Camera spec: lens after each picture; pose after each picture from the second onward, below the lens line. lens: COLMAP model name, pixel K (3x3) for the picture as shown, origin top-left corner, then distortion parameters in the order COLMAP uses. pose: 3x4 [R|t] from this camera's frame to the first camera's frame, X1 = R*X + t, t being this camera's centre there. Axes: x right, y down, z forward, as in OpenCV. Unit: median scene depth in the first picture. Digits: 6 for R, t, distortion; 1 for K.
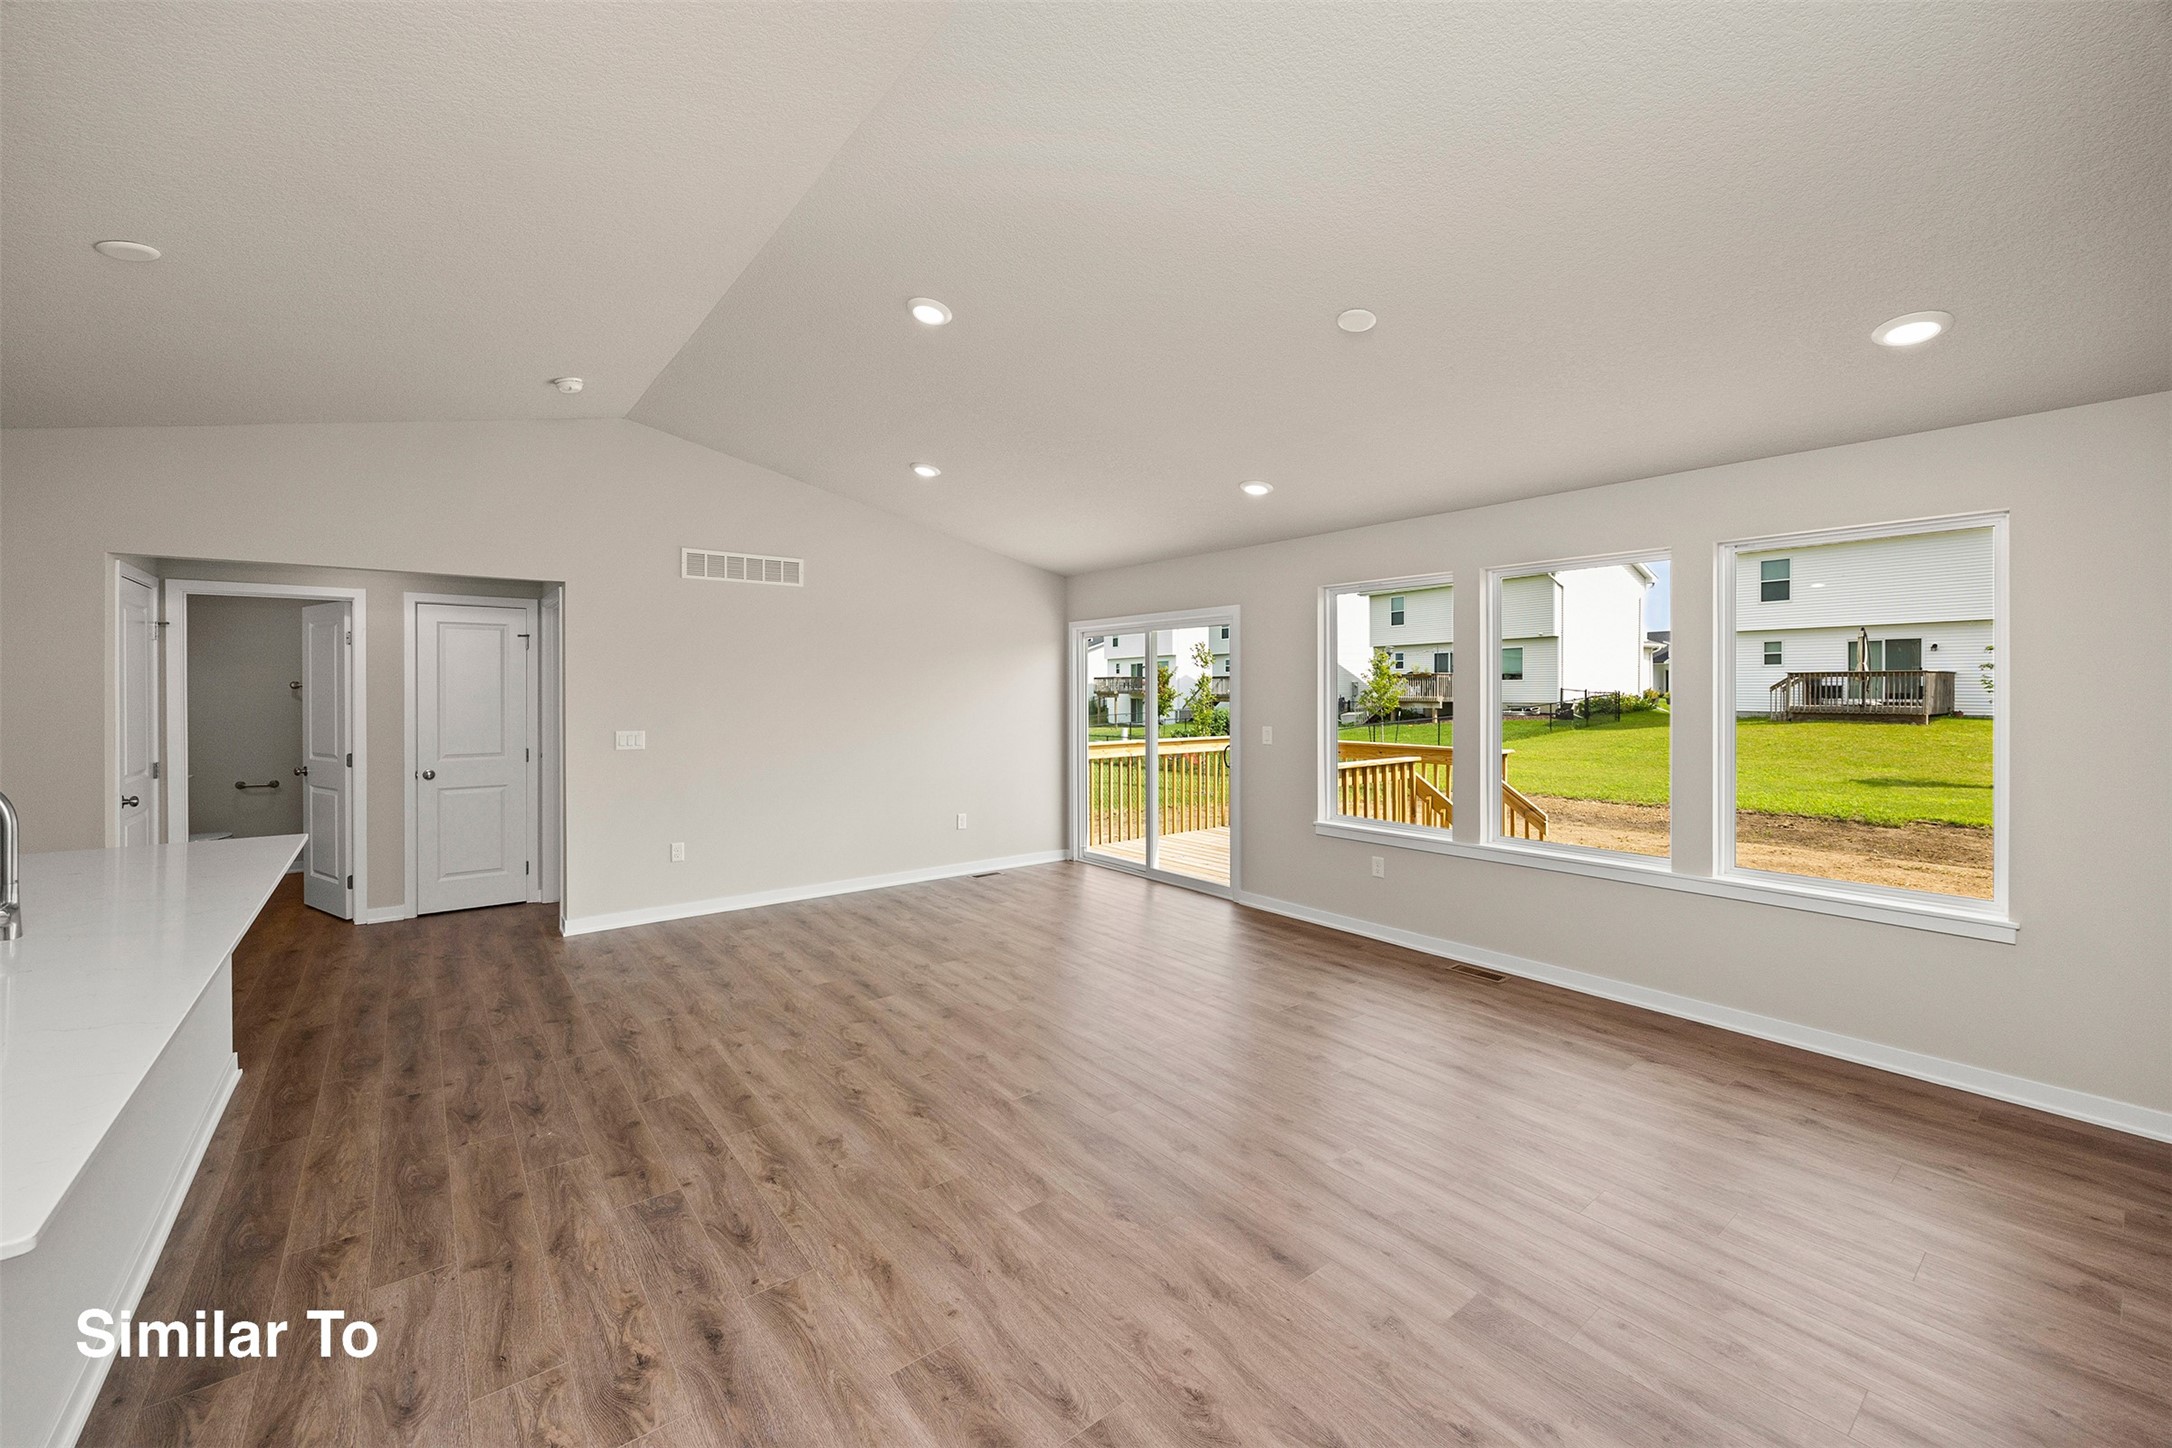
lens RADIAL K [[855.2, 0, 1052.9], [0, 855.2, 665.1], [0, 0, 1]] dist [-0.001058, -0.000115]
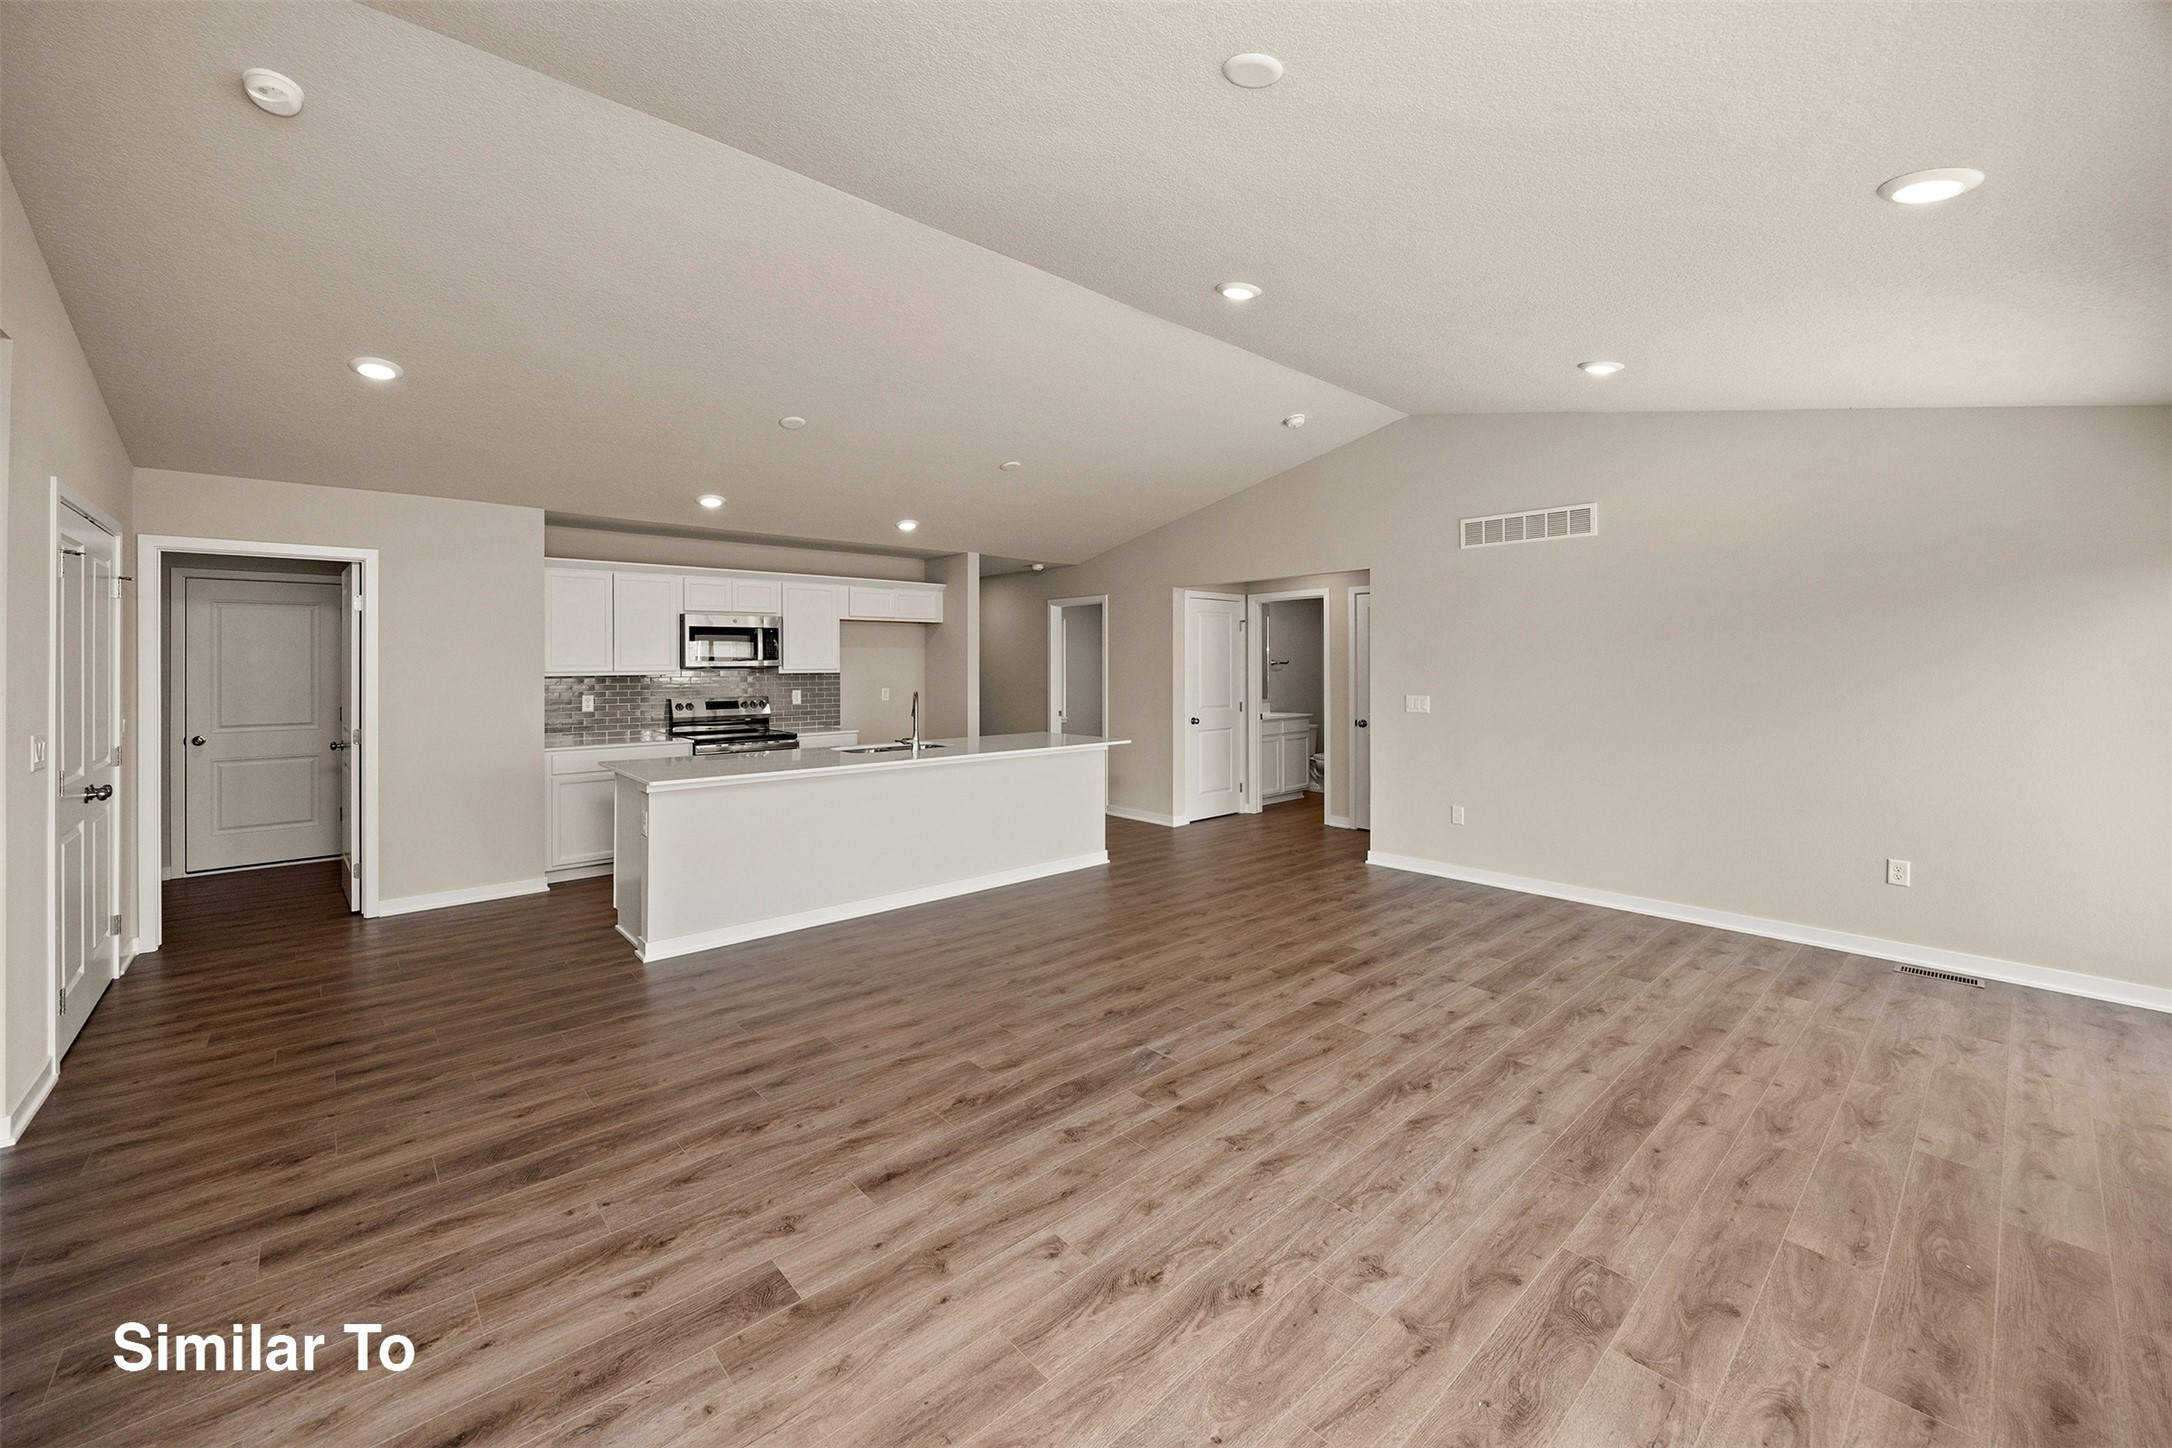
lens RADIAL K [[842.2, 0, 1075.9], [0, 842.2, 668.5], [0, 0, 1]] dist [-0.004906, -0.000318]
pose [[0.083942, 0.004694, -0.996460, 0.854498], [0.031449, 0.999478, 0.007358, 0.031277], [0.995974, -0.031955, 0.083751, 0.742950]]
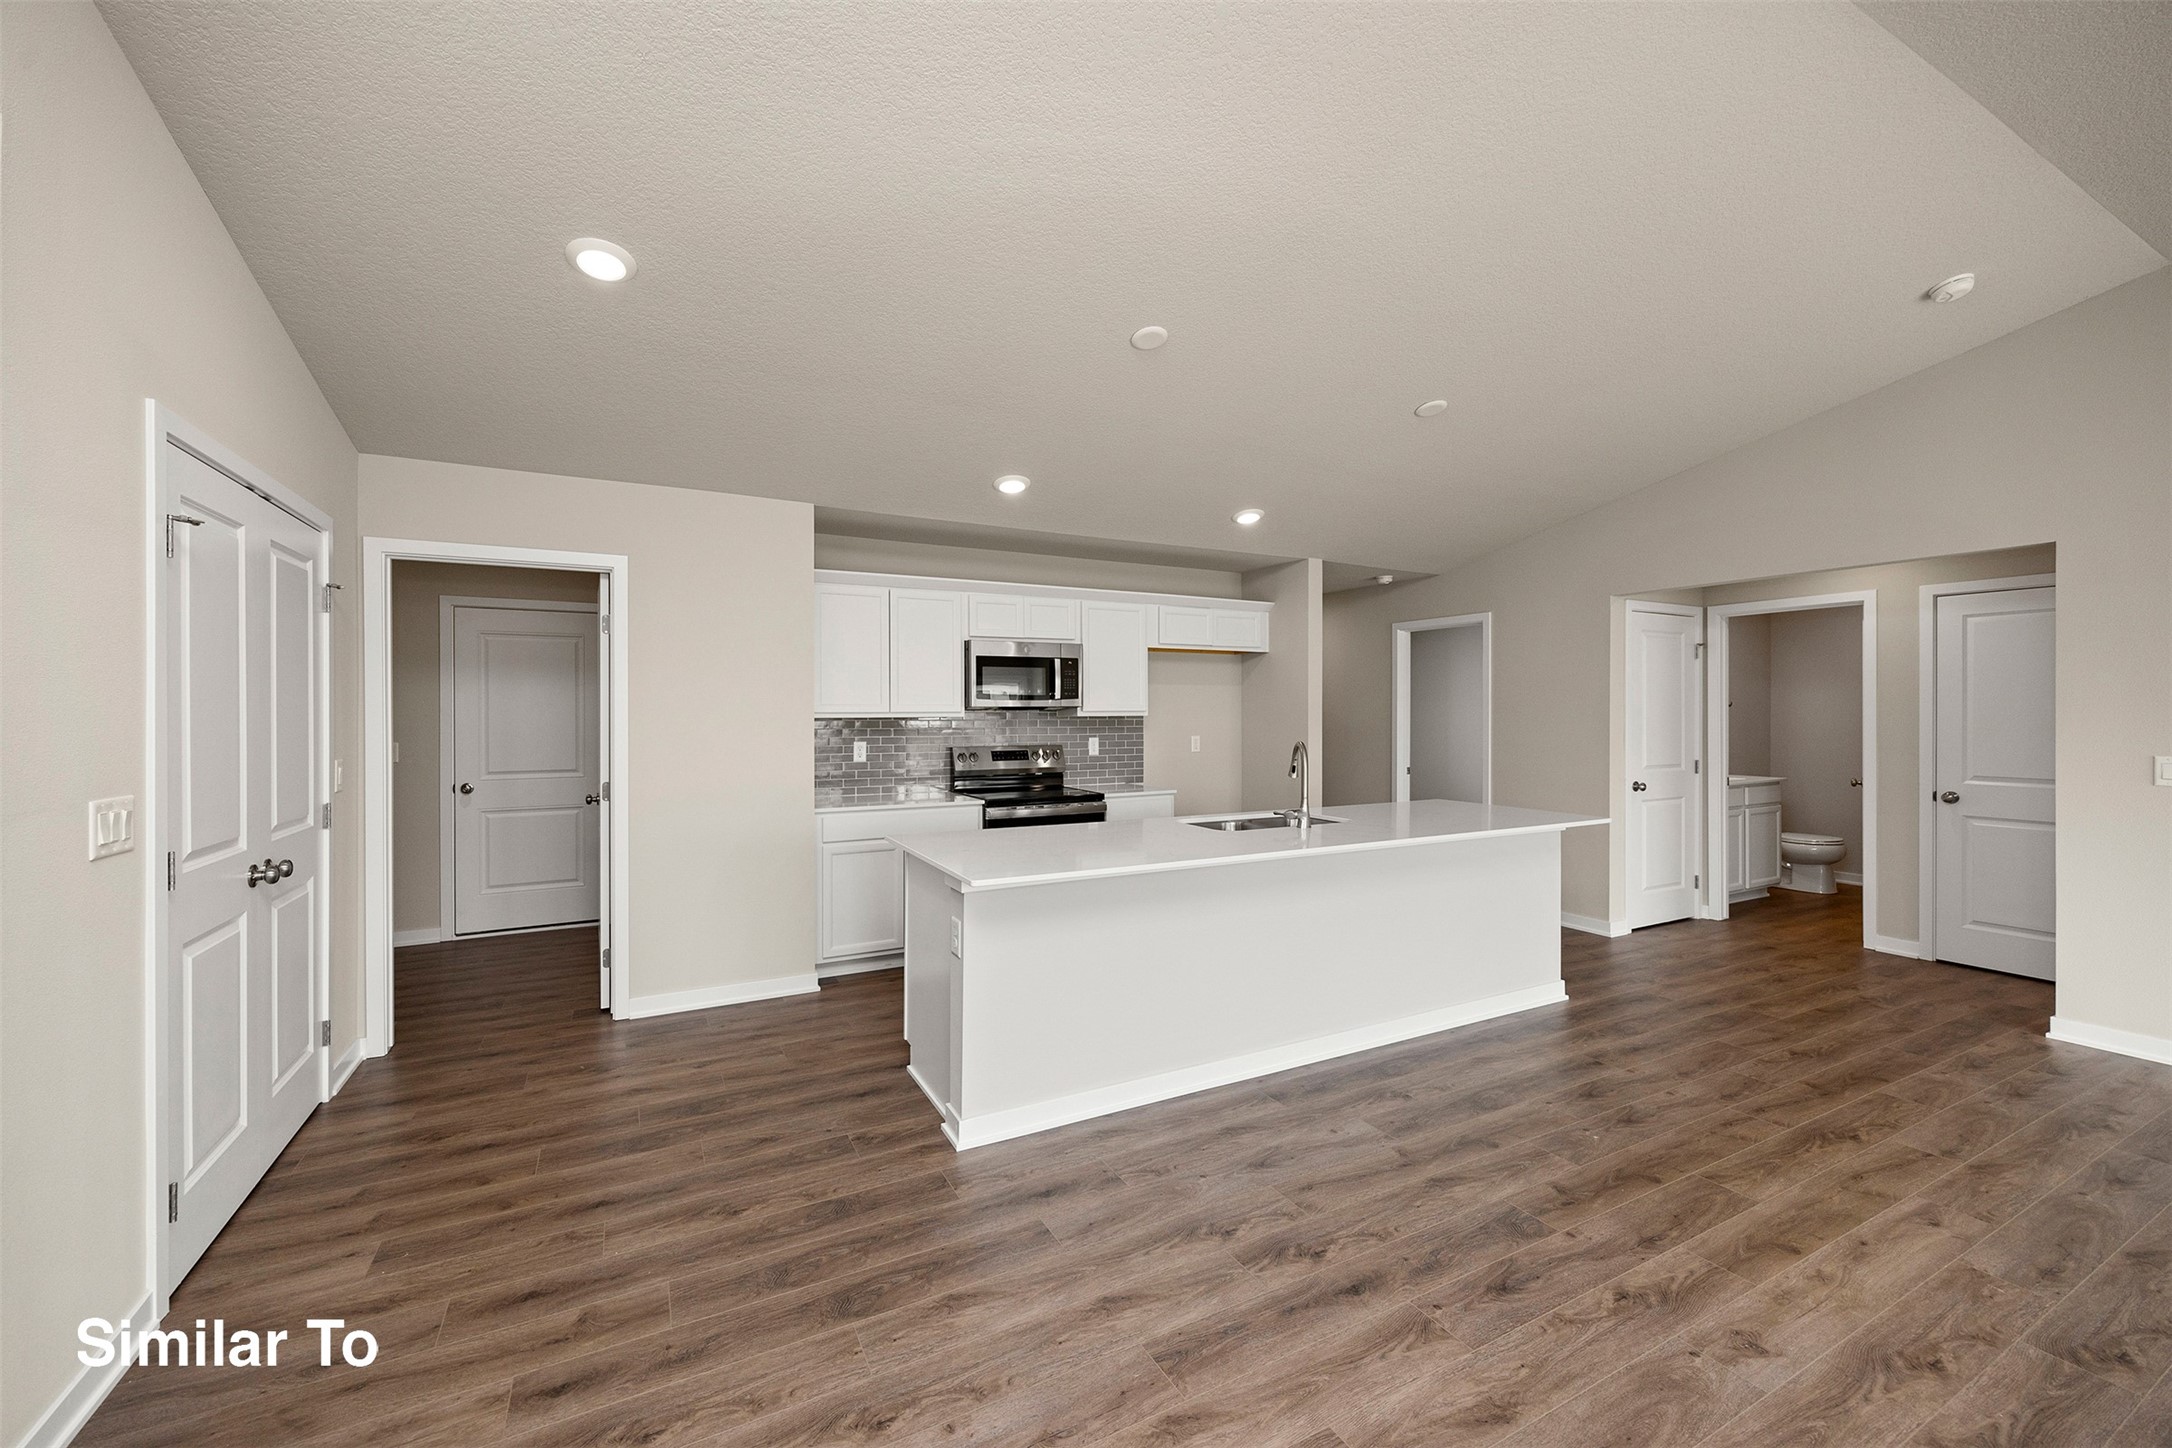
lens RADIAL K [[855.8, 0, 1086.0], [0, 855.8, 724.0], [0, 0, 1]] dist [0.001713, -0.000163]
pose [[-0.158224, 0.013636, -0.987309, 0.390264], [0.029217, 0.999531, 0.009123, 0.035846], [0.986971, -0.027403, -0.158548, 0.480476]]
